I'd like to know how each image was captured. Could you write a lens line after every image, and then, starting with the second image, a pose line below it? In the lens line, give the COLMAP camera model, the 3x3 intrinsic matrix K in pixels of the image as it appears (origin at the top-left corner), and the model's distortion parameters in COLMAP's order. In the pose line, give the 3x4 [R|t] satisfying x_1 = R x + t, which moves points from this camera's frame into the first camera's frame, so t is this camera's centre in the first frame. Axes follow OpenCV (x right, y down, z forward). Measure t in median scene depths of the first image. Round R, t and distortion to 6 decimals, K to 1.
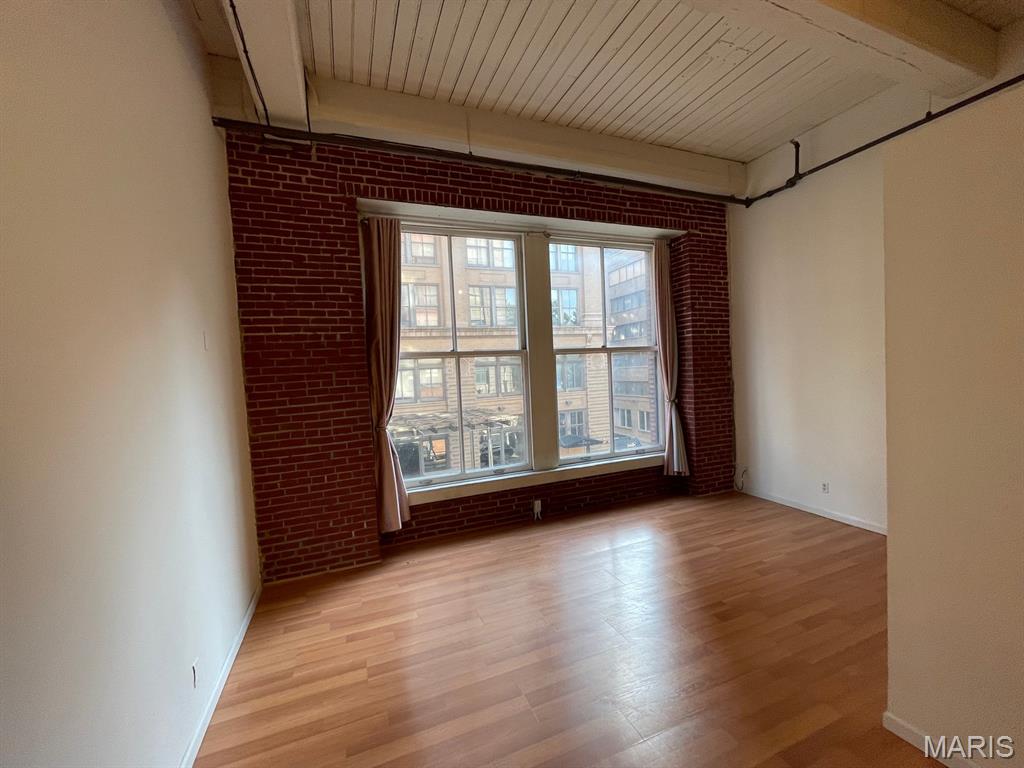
lens RADIAL K [[412.8, 0, 512.7], [0, 412.8, 387.0], [0, 0, 1]] dist [0.001916, 0.000219]
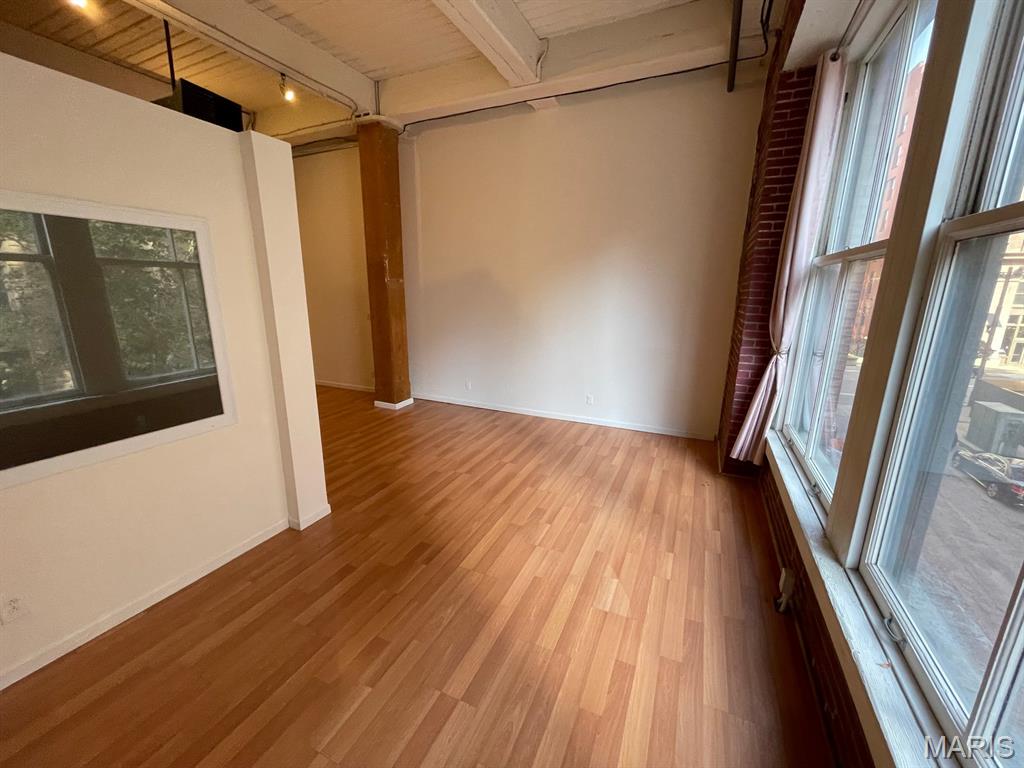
lens RADIAL K [[412.8, 0, 508.5], [0, 412.8, 385.1], [0, 0, 1]] dist [0.001916, 0.000219]
pose [[-0.734724, 0.197921, -0.648851, 0.606858], [0.002782, 0.957362, 0.288877, -0.075819], [0.678360, 0.210440, -0.703948, 1.153327]]
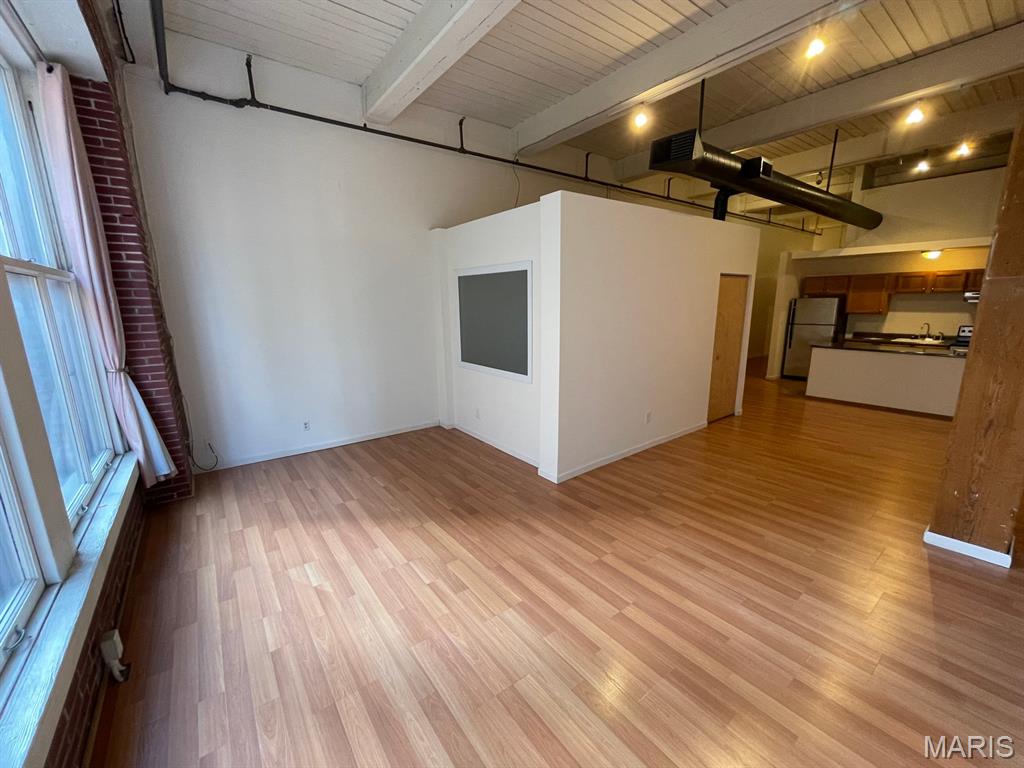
lens RADIAL K [[412.8, 0, 513.7], [0, 412.8, 385.6], [0, 0, 1]] dist [0.001916, 0.000219]
pose [[-0.262157, -0.148643, 0.953509, -0.427569], [0.062750, 0.983349, 0.170548, -0.014326], [-0.962983, 0.104543, -0.248465, 0.747139]]
